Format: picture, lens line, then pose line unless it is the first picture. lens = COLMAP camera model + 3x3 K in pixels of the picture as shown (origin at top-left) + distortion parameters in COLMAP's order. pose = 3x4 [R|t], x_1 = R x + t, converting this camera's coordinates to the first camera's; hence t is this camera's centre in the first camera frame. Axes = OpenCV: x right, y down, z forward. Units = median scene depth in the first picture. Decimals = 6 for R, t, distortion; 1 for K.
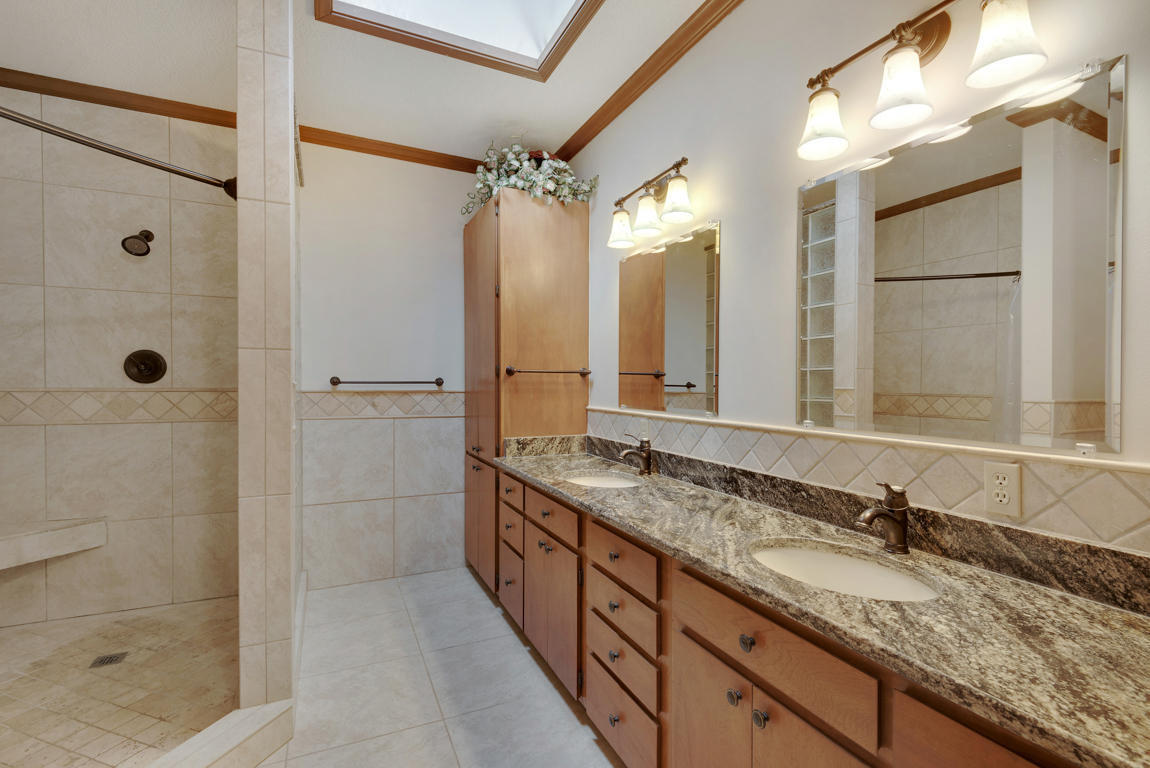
lens RADIAL K [[522.6, 0, 573.6], [0, 522.6, 385.1], [0, 0, 1]] dist [0.009635, -0.003859]
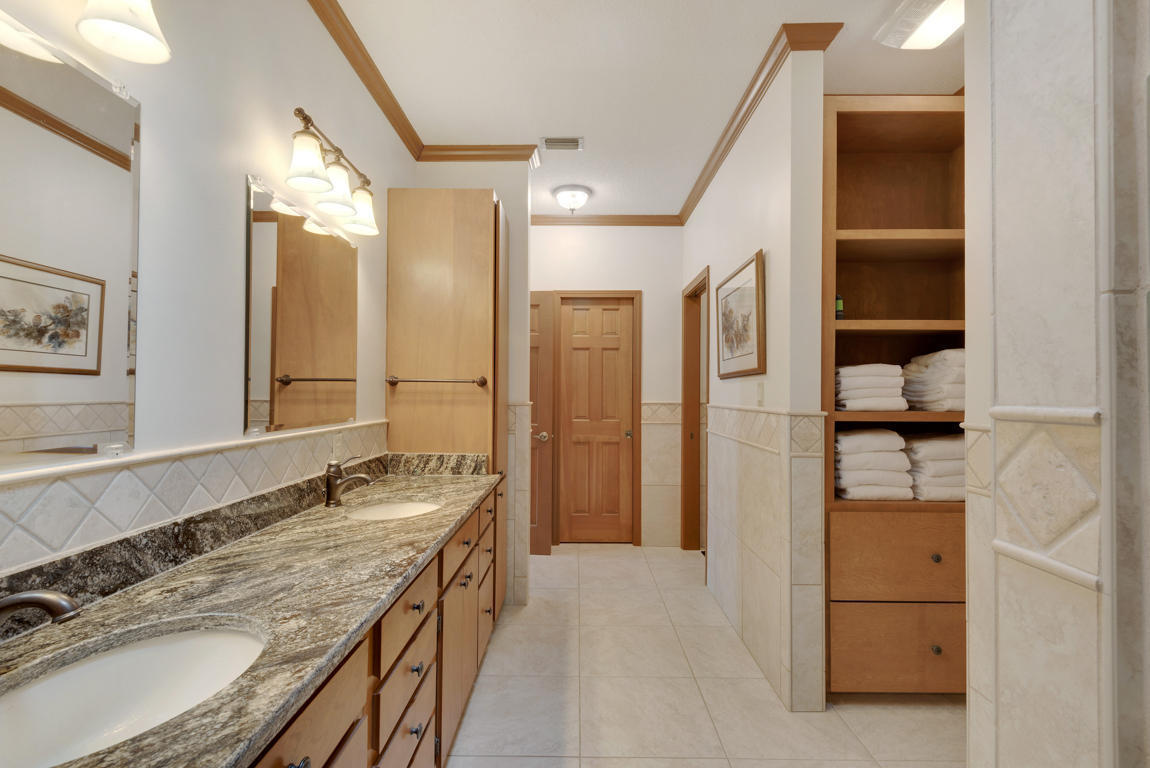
lens RADIAL K [[522.6, 0, 573.1], [0, 522.6, 385.8], [0, 0, 1]] dist [0.009635, -0.003859]
pose [[-0.898523, -0.009001, 0.438833, -0.427267], [-0.011925, 0.999921, -0.003908, -0.011318], [-0.438763, -0.008744, -0.898560, 1.426051]]
